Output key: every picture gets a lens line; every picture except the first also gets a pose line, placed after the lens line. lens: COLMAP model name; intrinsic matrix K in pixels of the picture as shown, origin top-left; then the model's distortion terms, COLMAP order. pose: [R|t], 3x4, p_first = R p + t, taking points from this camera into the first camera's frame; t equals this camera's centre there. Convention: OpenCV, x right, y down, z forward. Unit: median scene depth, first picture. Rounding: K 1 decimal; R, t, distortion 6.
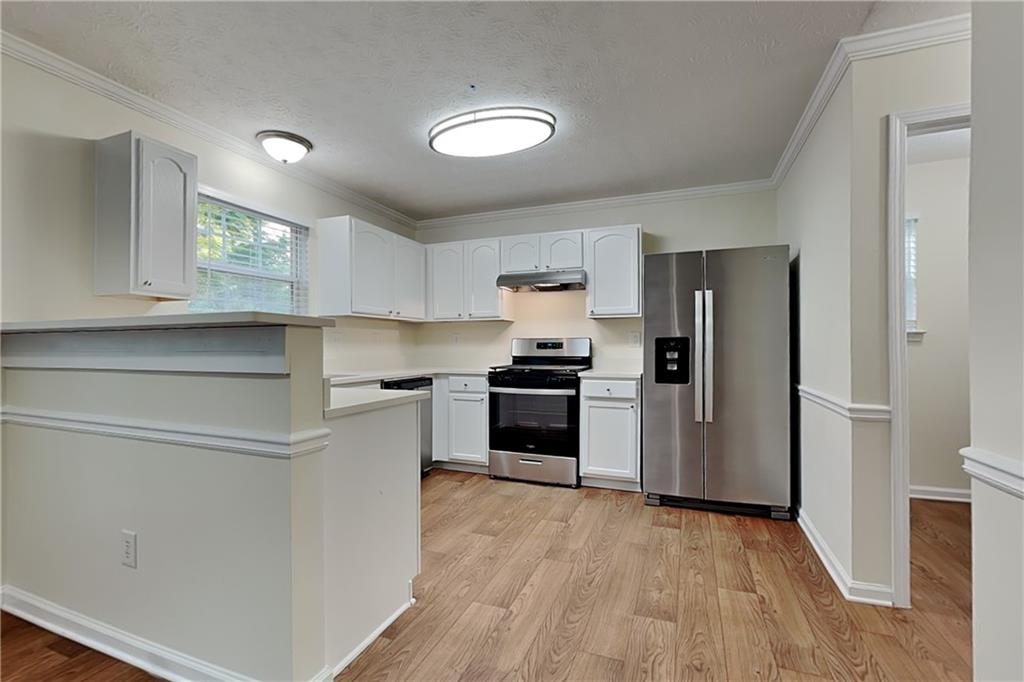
lens RADIAL K [[464.3, 0, 513.4], [0, 464.3, 339.9], [0, 0, 1]] dist [-0.000764, 0.000223]
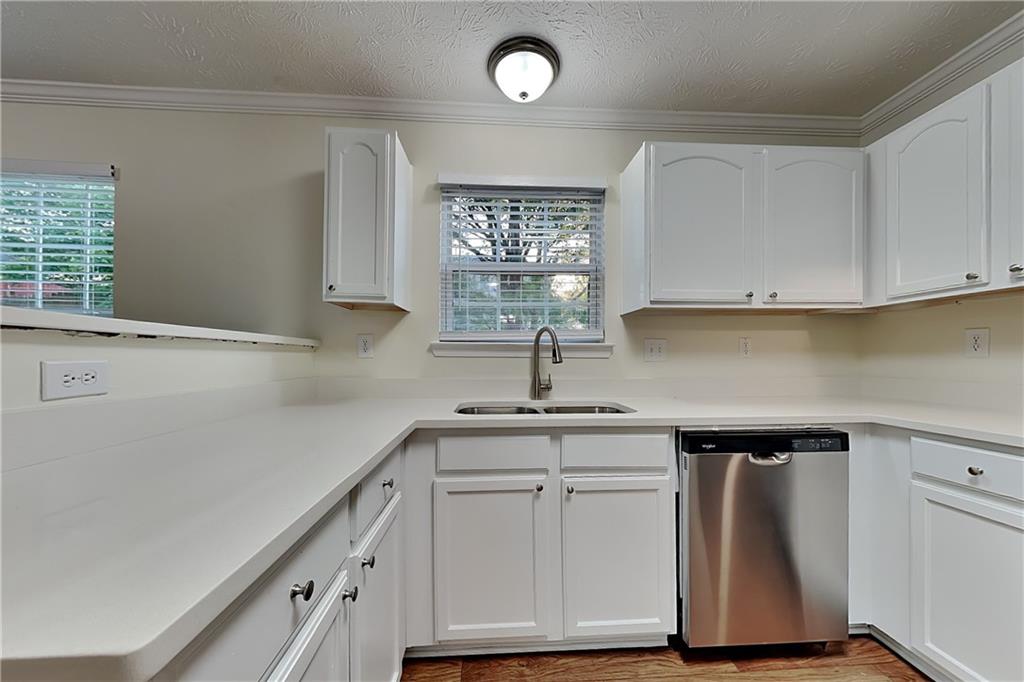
lens RADIAL K [[361.1, 0, 511.5], [0, 361.1, 352.8], [0, 0, 1]] dist [-0.001278, -0.000129]
pose [[0.418263, -0.003813, -0.908318, -0.003003], [0.009431, 0.999956, 0.000145, 0.004042], [0.908277, -0.008627, 0.418280, 0.634061]]
